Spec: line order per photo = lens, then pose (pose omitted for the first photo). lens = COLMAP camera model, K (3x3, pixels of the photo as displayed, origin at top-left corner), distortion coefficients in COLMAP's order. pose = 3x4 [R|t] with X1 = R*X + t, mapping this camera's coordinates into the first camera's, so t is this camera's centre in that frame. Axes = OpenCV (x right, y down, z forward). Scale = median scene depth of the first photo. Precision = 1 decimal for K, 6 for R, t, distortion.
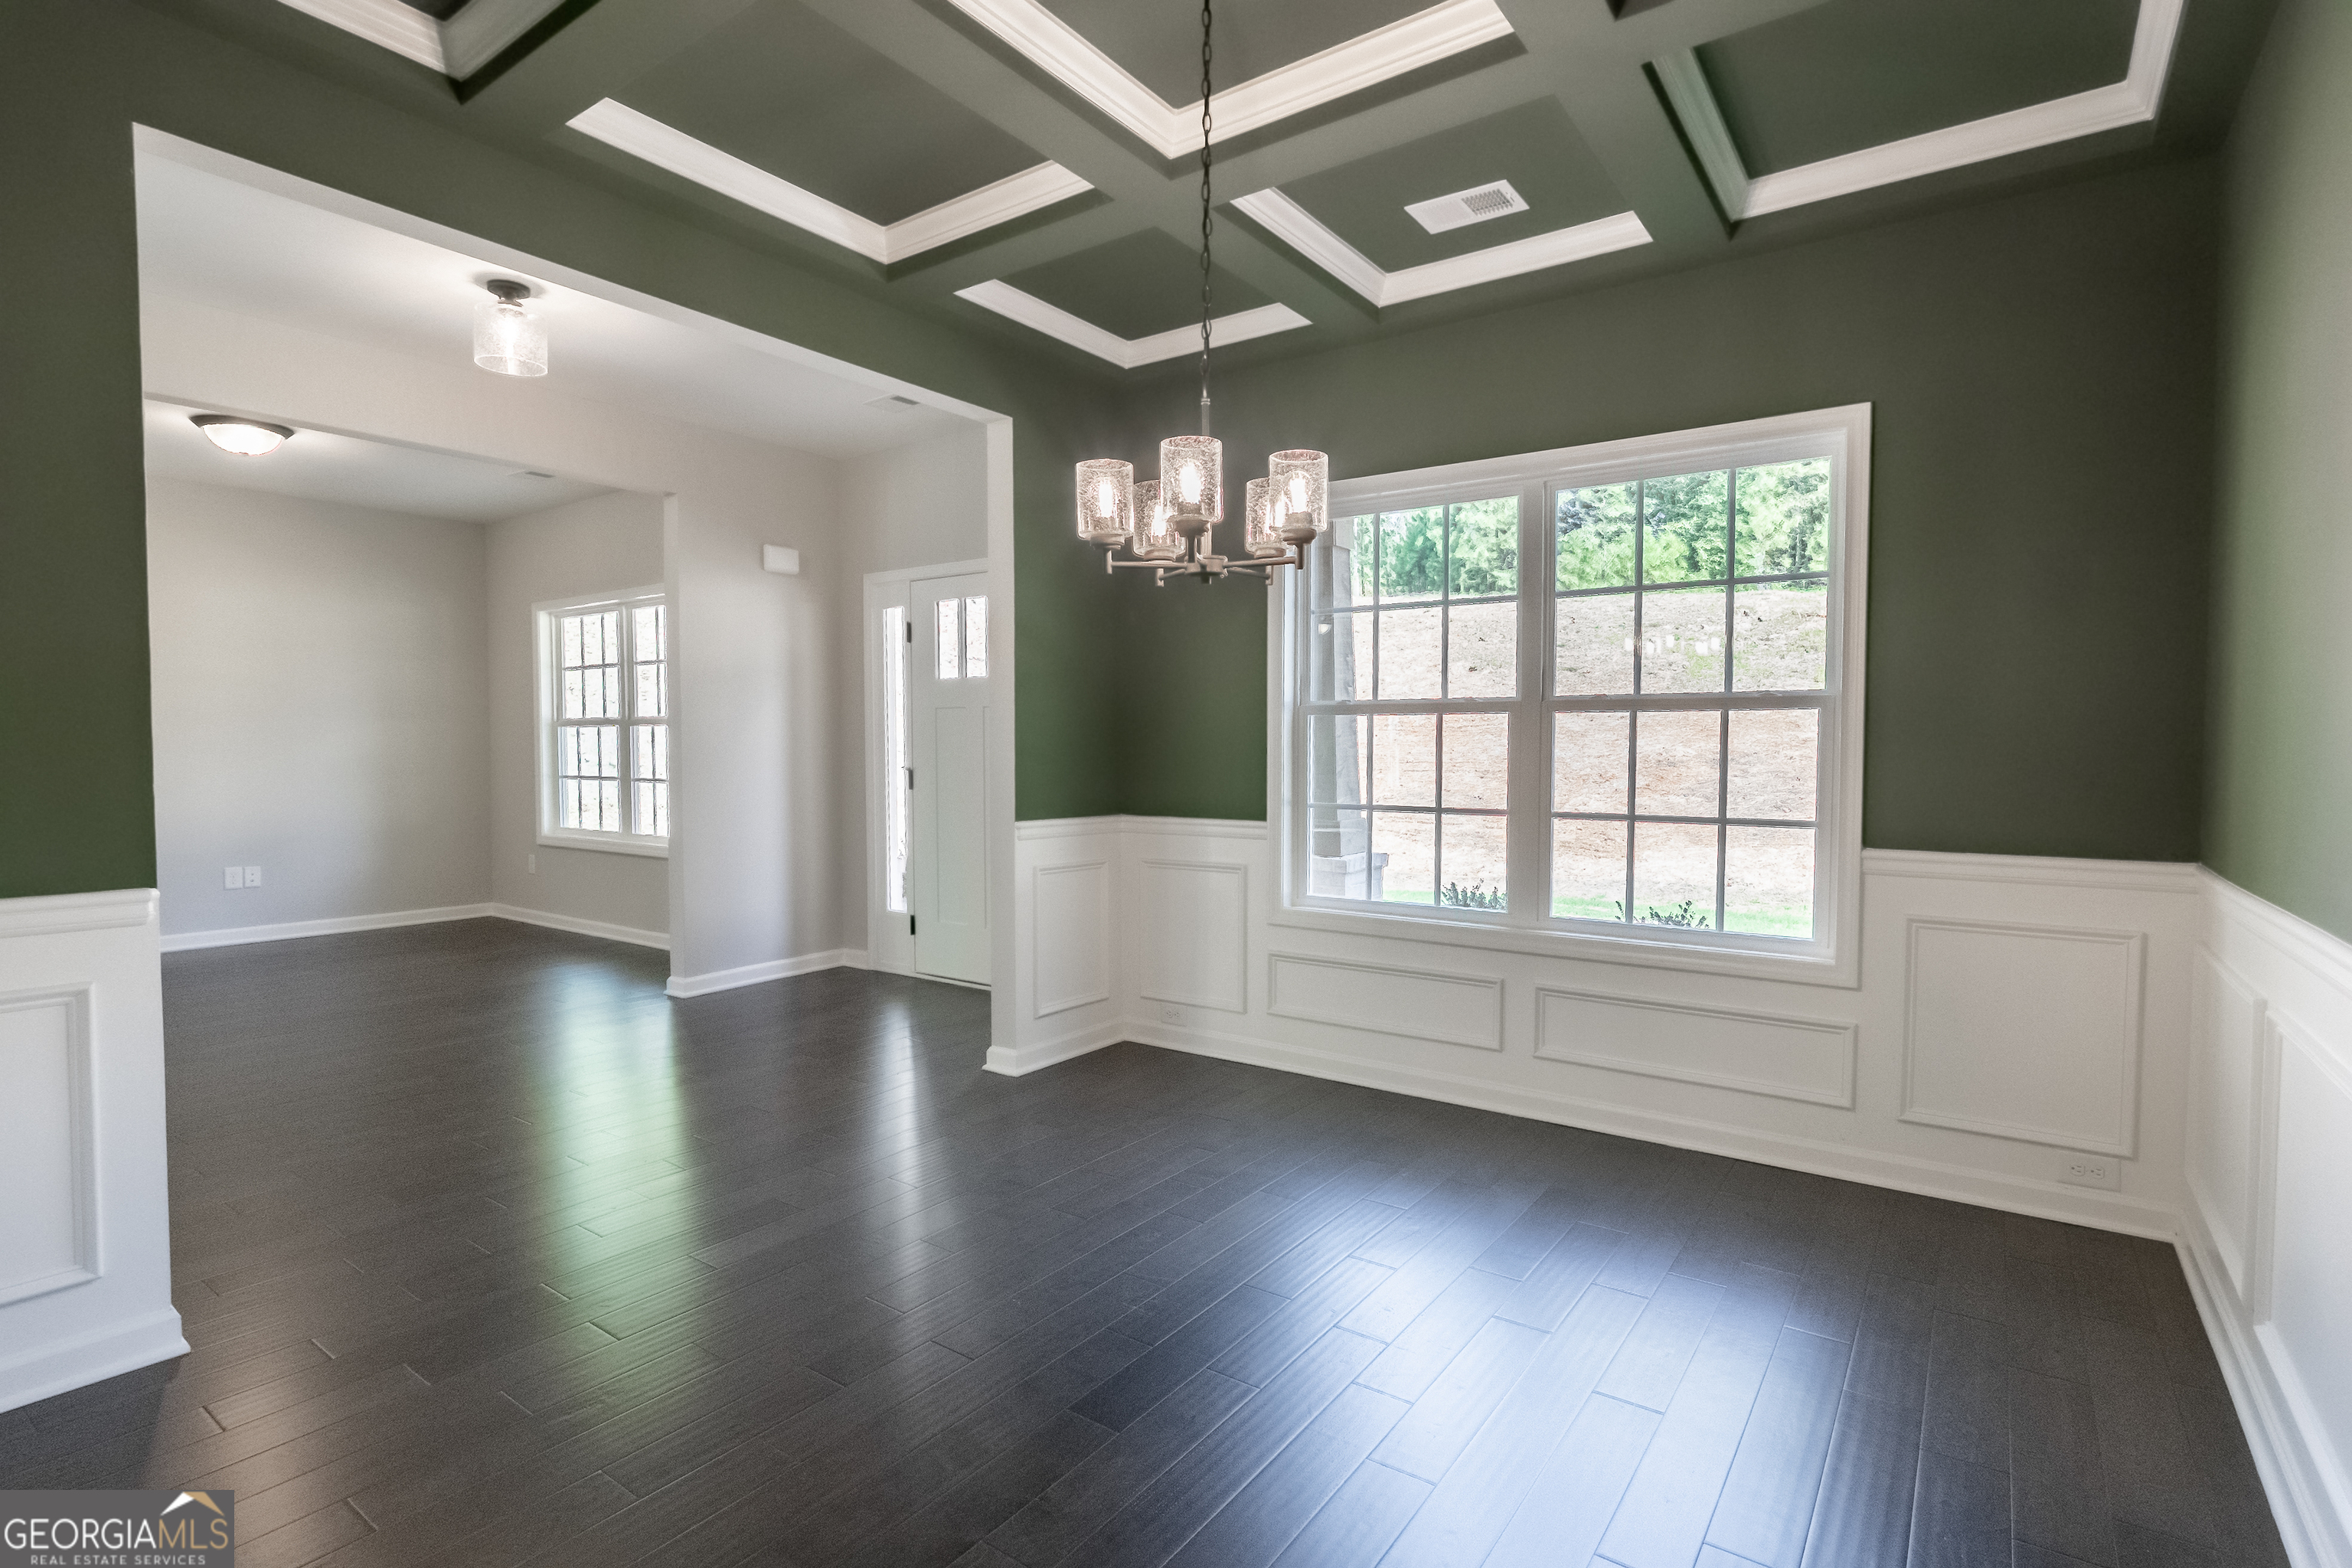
lens RADIAL K [[1131.1, 0, 1180.8], [0, 1131.1, 773.8], [0, 0, 1]] dist [0.001870, 0.000113]
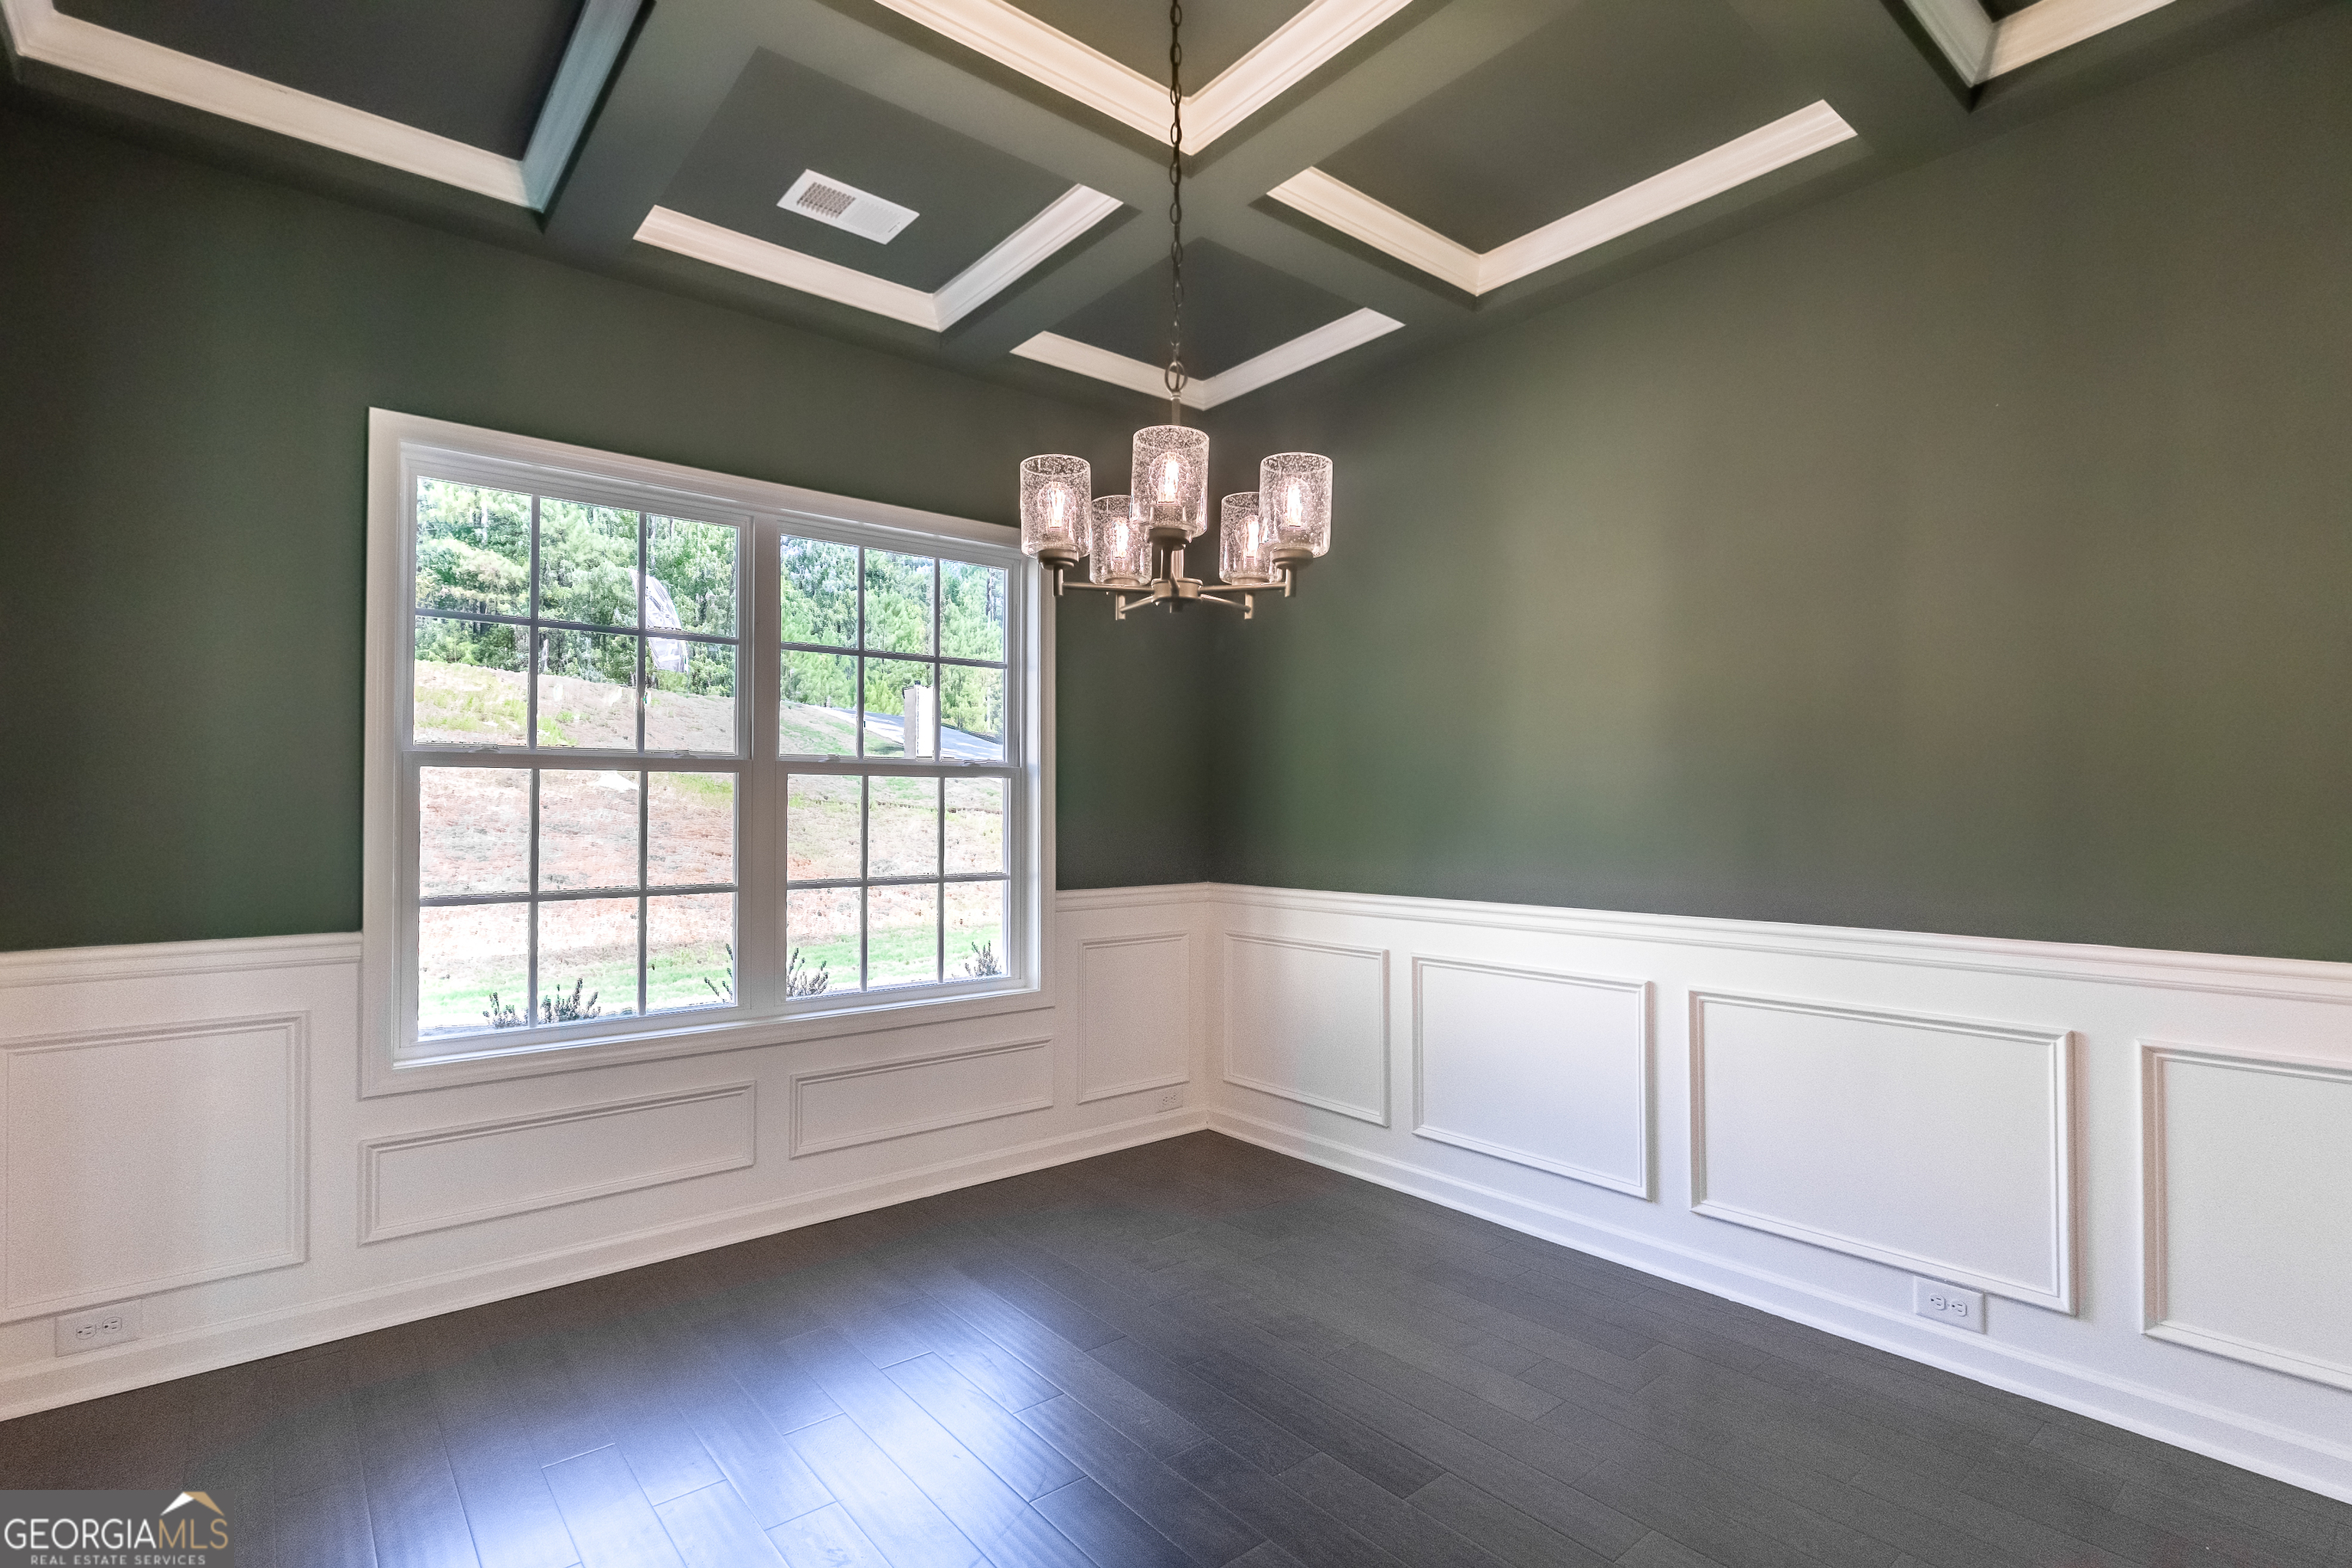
lens RADIAL K [[1095.3, 0, 1165.7], [0, 1095.3, 786.0], [0, 0, 1]] dist [-0.001649, -0.000188]
pose [[0.261287, 0.024802, 0.964942, -0.450104], [0.030384, 0.998963, -0.033904, -0.005050], [-0.964783, 0.038178, 0.260263, 0.482281]]
